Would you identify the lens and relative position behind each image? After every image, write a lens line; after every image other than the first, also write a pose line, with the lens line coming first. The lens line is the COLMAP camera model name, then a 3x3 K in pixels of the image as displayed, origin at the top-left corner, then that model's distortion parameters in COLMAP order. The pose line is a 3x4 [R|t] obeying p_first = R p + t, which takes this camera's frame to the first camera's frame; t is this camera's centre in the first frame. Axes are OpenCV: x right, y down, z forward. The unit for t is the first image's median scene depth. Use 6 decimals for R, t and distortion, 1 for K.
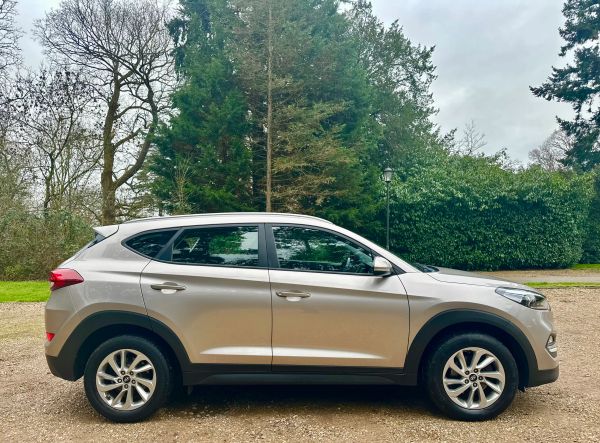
lens RADIAL K [[454.7, 0, 308.3], [0, 454.7, 222.5], [0, 0, 1]] dist [0.021654, -0.003661]
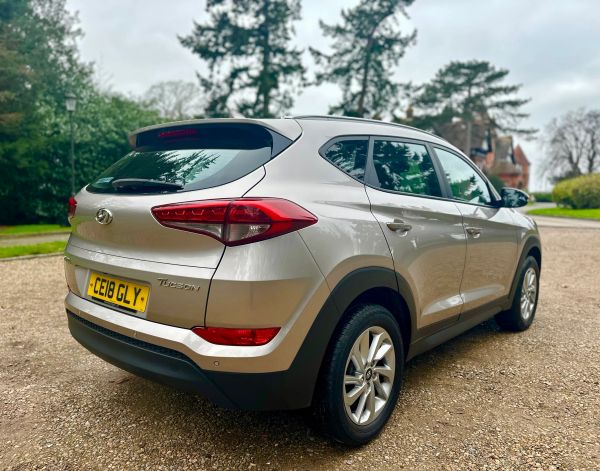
lens RADIAL K [[490.9, 0, 248.4], [0, 490.9, 236.4], [0, 0, 1]] dist [0.008584, 0.004613]
pose [[0.647887, -0.043869, 0.760472, -0.242640], [-0.046949, 0.994143, 0.097347, 0.023677], [-0.760288, -0.098773, 0.642032, 0.172422]]
